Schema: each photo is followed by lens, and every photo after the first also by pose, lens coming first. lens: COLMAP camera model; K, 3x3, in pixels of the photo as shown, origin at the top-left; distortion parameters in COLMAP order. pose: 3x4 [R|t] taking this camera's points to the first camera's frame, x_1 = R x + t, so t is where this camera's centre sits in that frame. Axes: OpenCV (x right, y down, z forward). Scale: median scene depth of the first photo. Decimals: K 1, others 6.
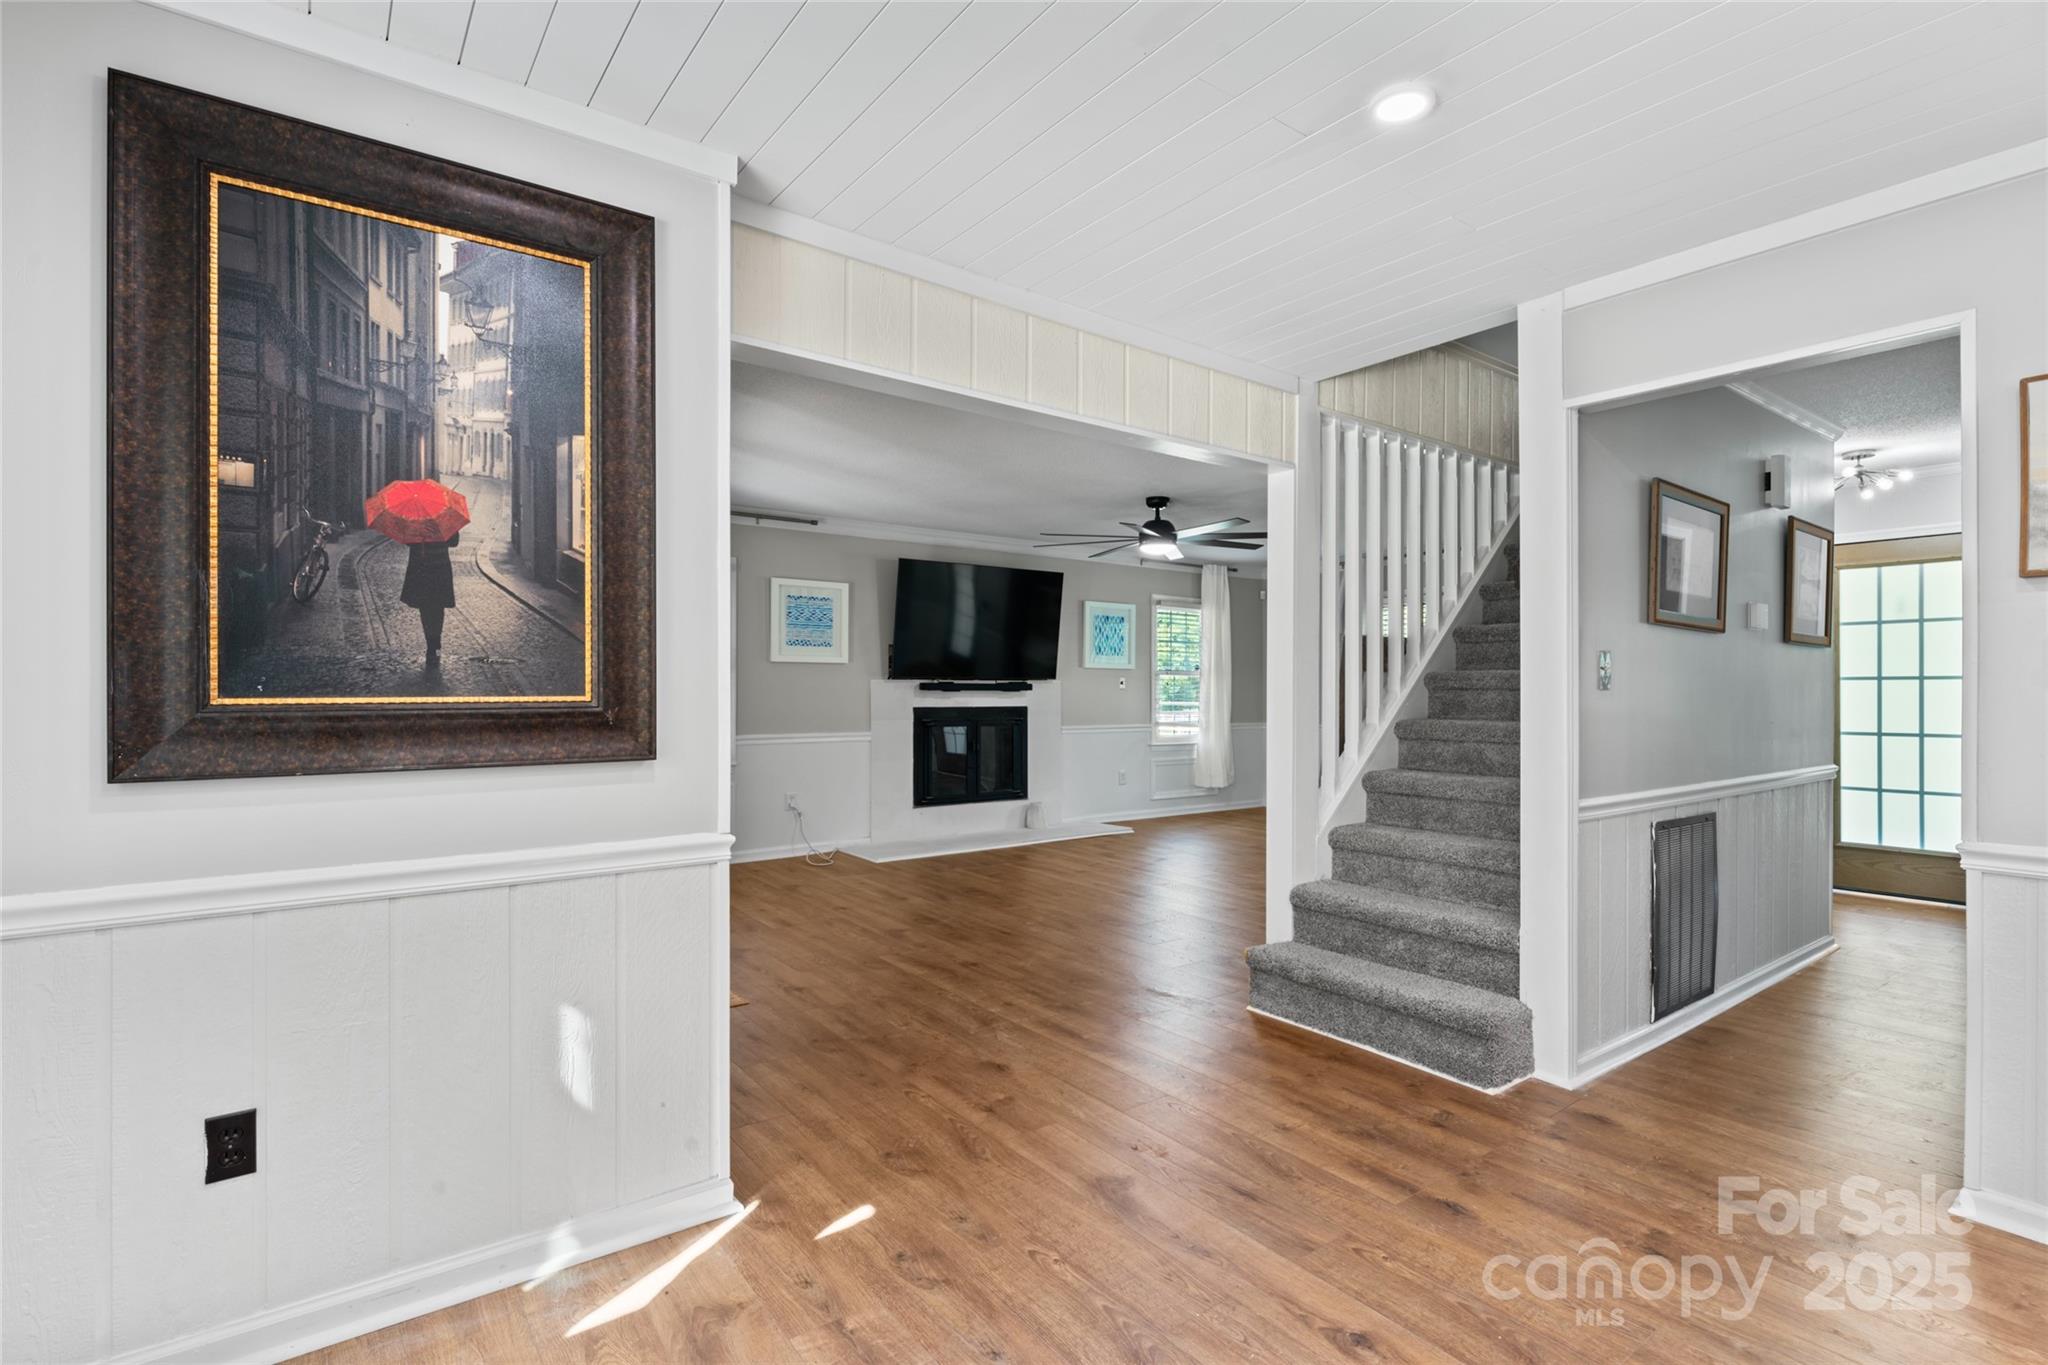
lens RADIAL K [[951.9, 0, 1009.7], [0, 951.9, 695.2], [0, 0, 1]] dist [-0.000894, -0.001007]
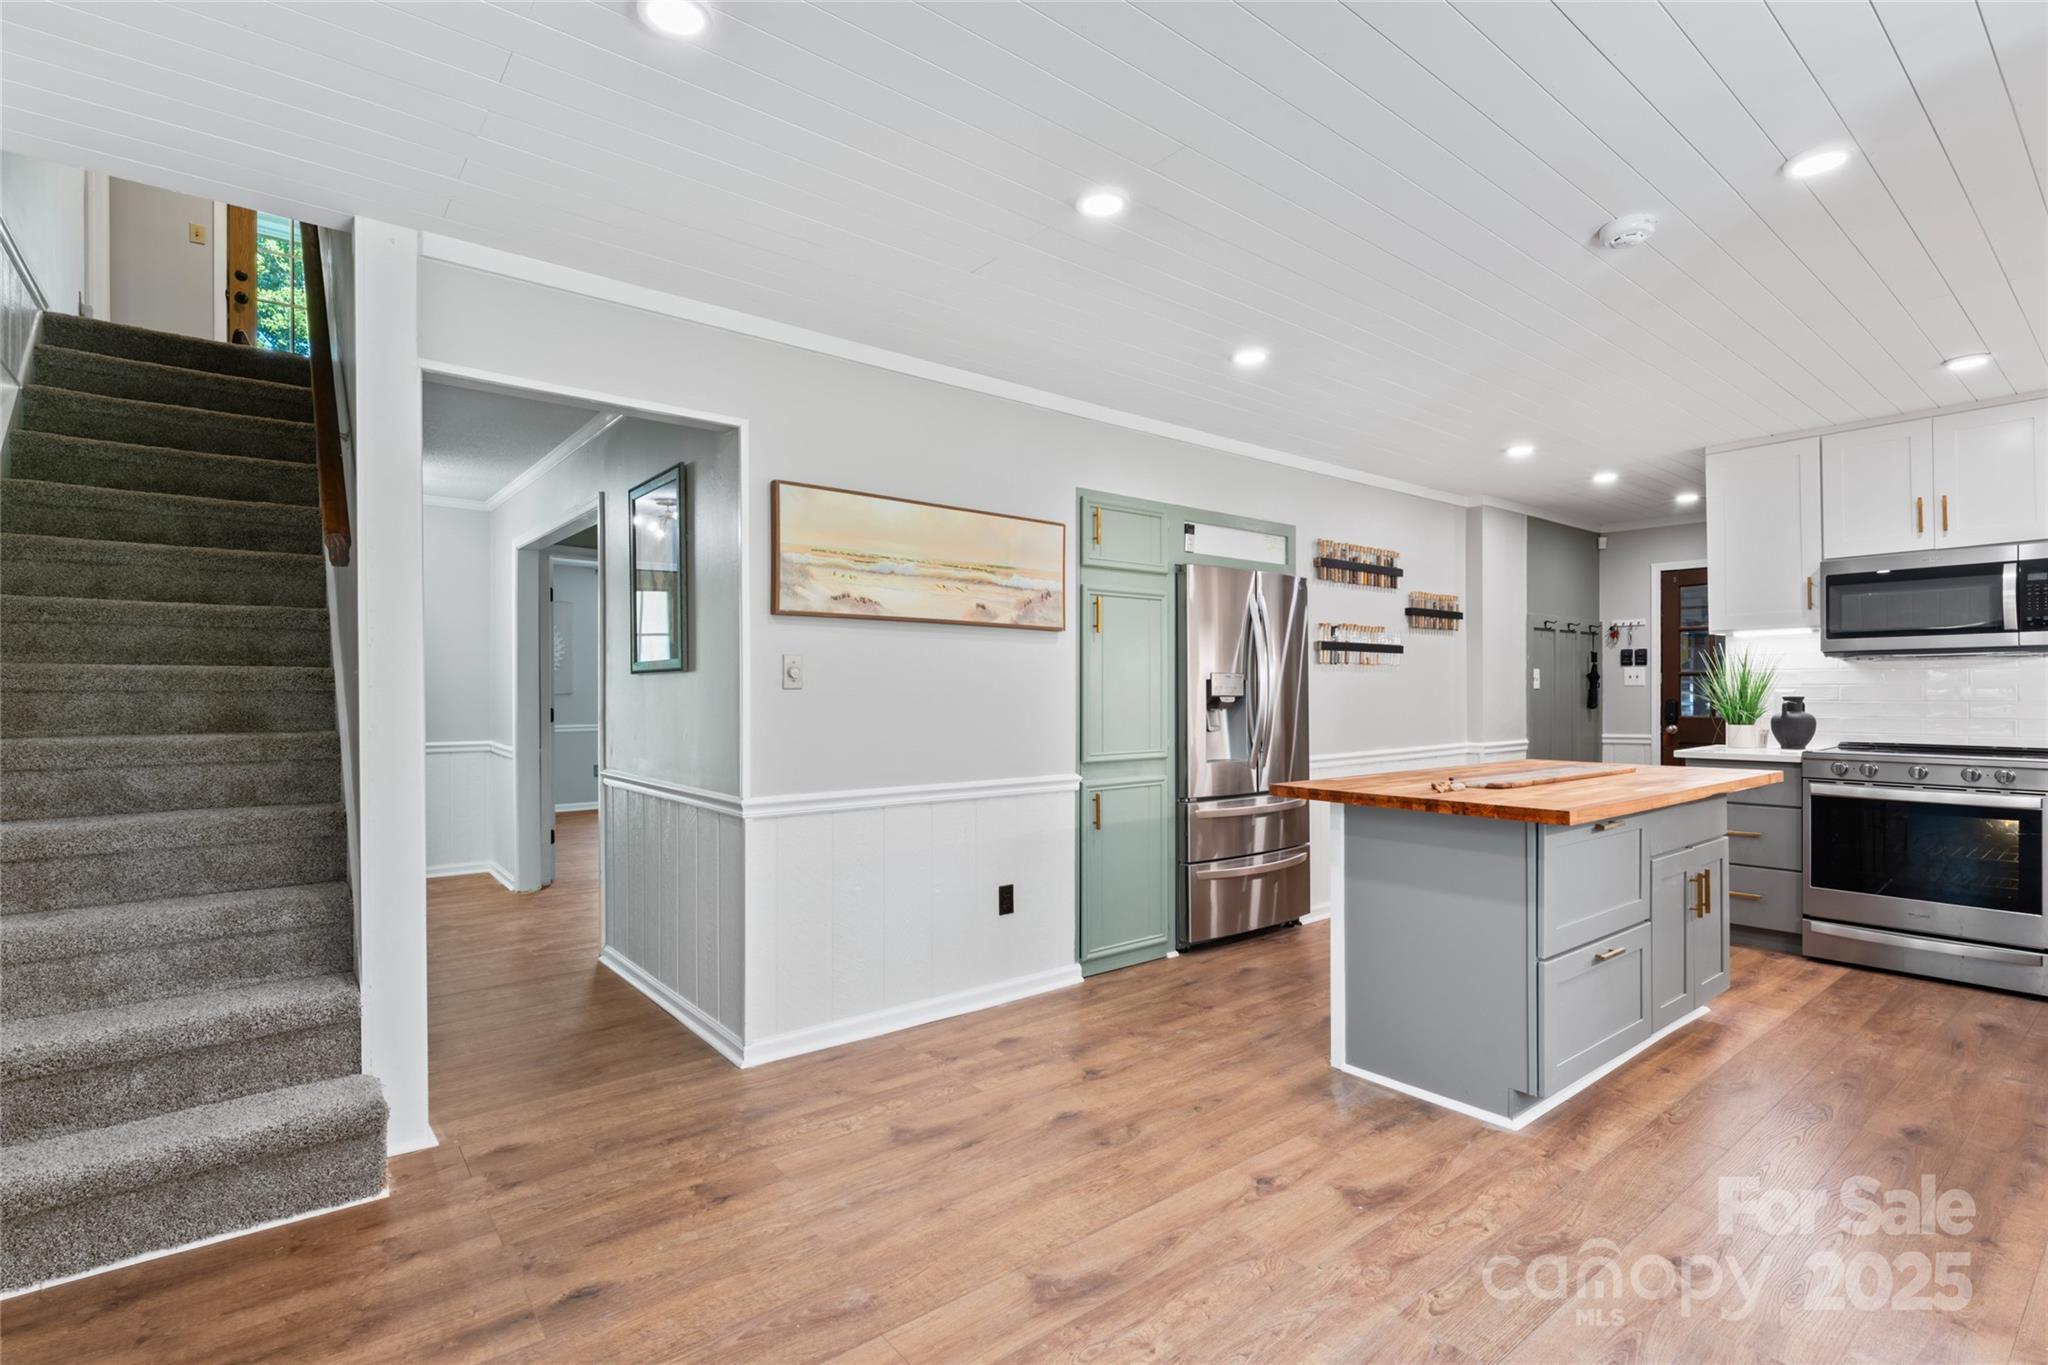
lens RADIAL K [[951.9, 0, 1073.5], [0, 951.9, 685.8], [0, 0, 1]] dist [-0.000894, -0.001007]
pose [[-0.059196, 0.004858, 0.998235, -0.131336], [0.008313, 0.999956, -0.004373, -0.000538], [-0.998212, 0.008039, -0.059233, 0.188365]]
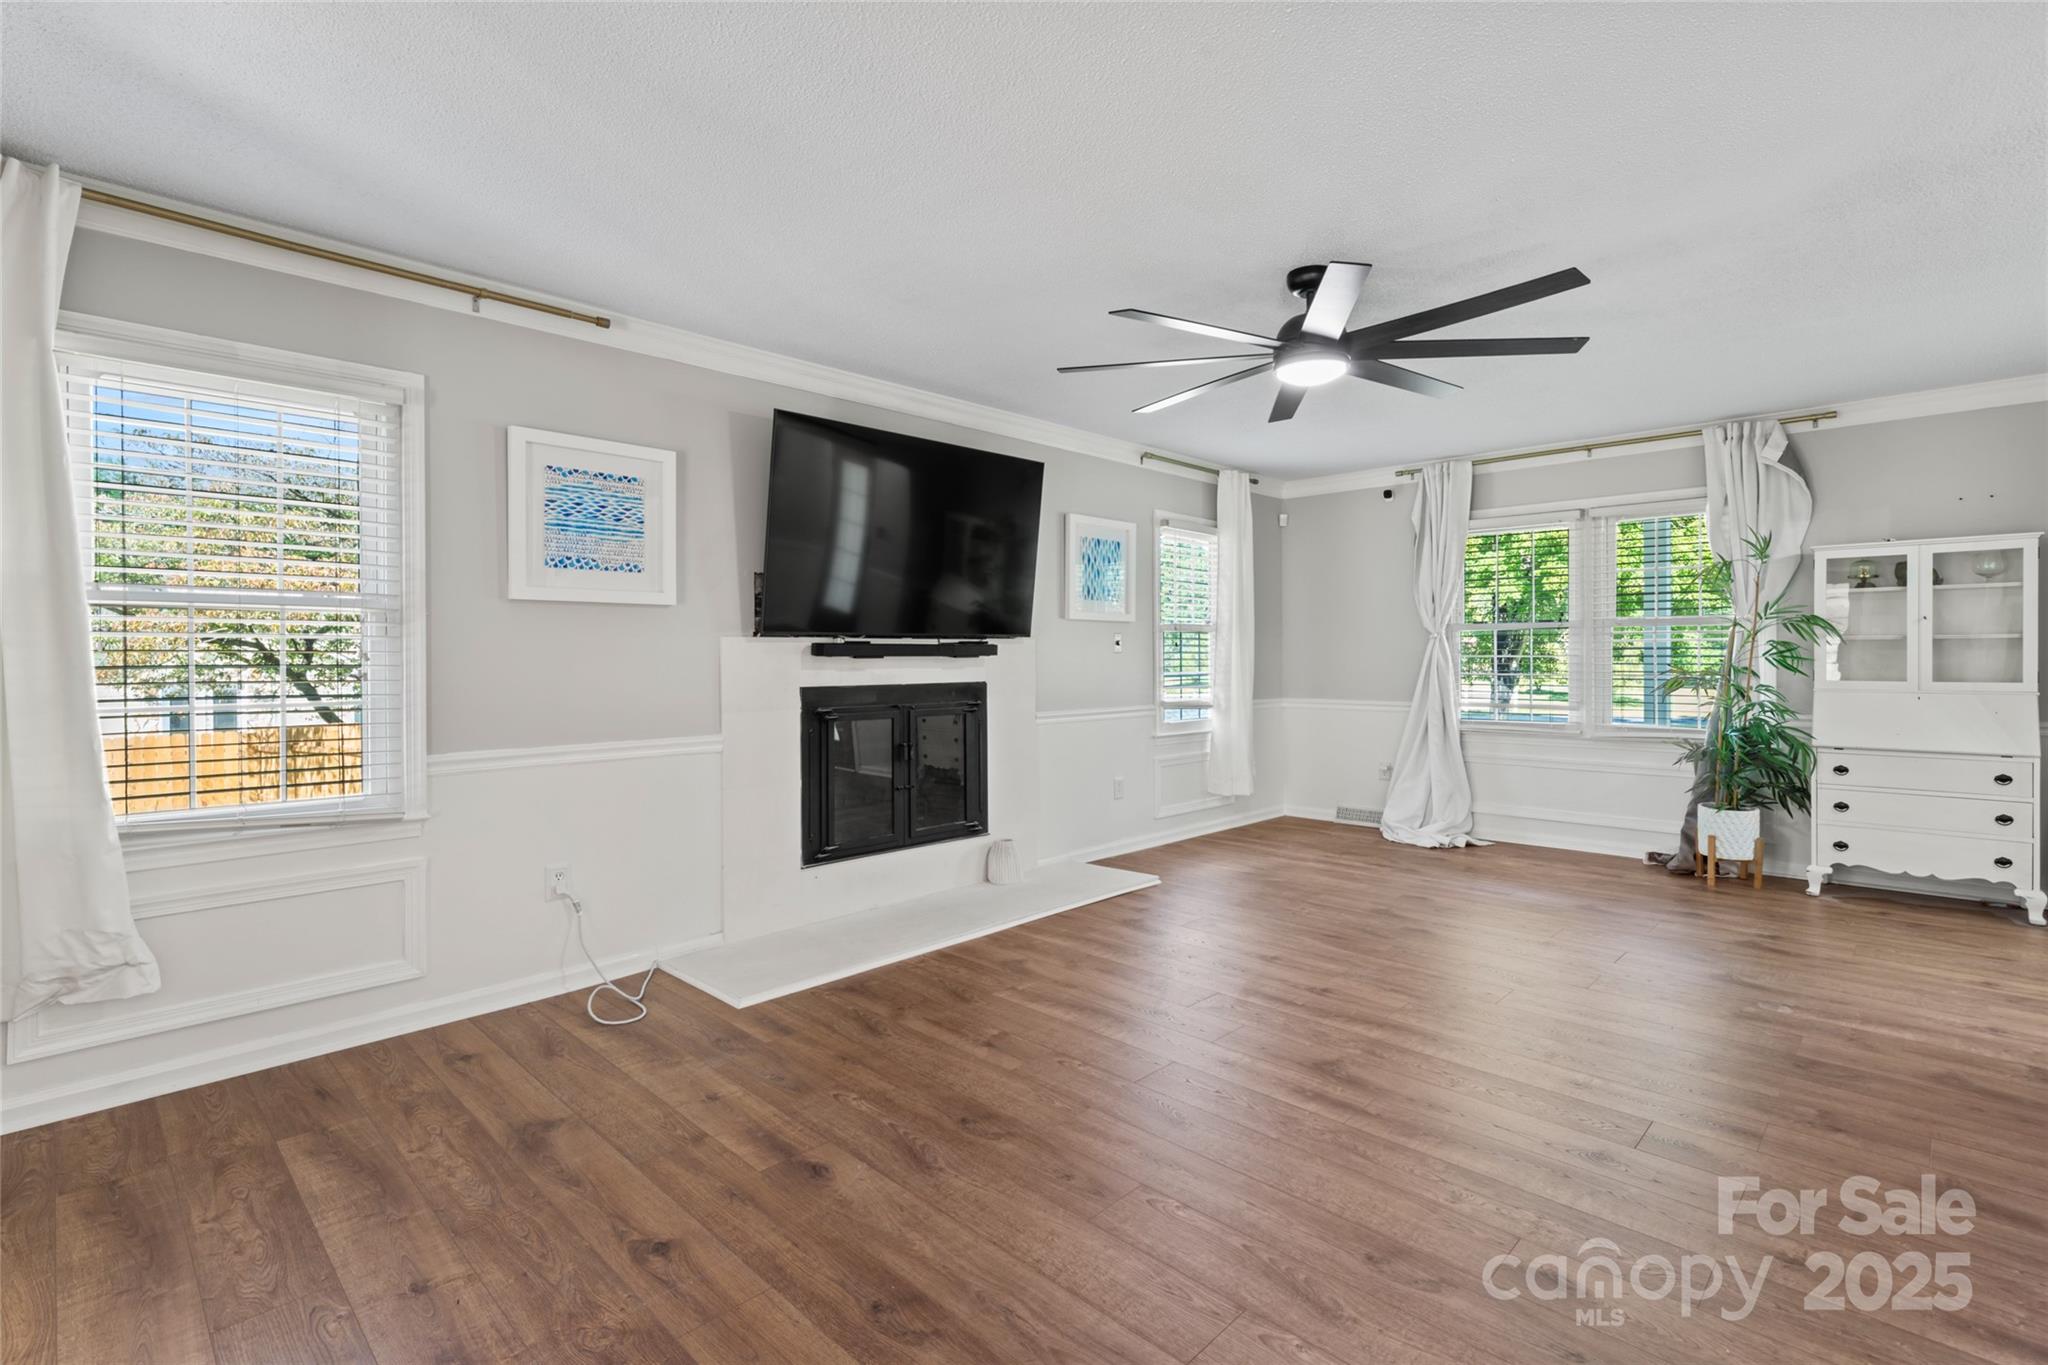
lens RADIAL K [[951.9, 0, 1024.5], [0, 951.9, 659.9], [0, 0, 1]] dist [-0.000894, -0.001007]
pose [[0.984303, -0.005853, 0.176387, -0.074459], [0.005733, 0.999983, 0.001193, -0.003219], [-0.176391, -0.000163, 0.984320, 0.456261]]
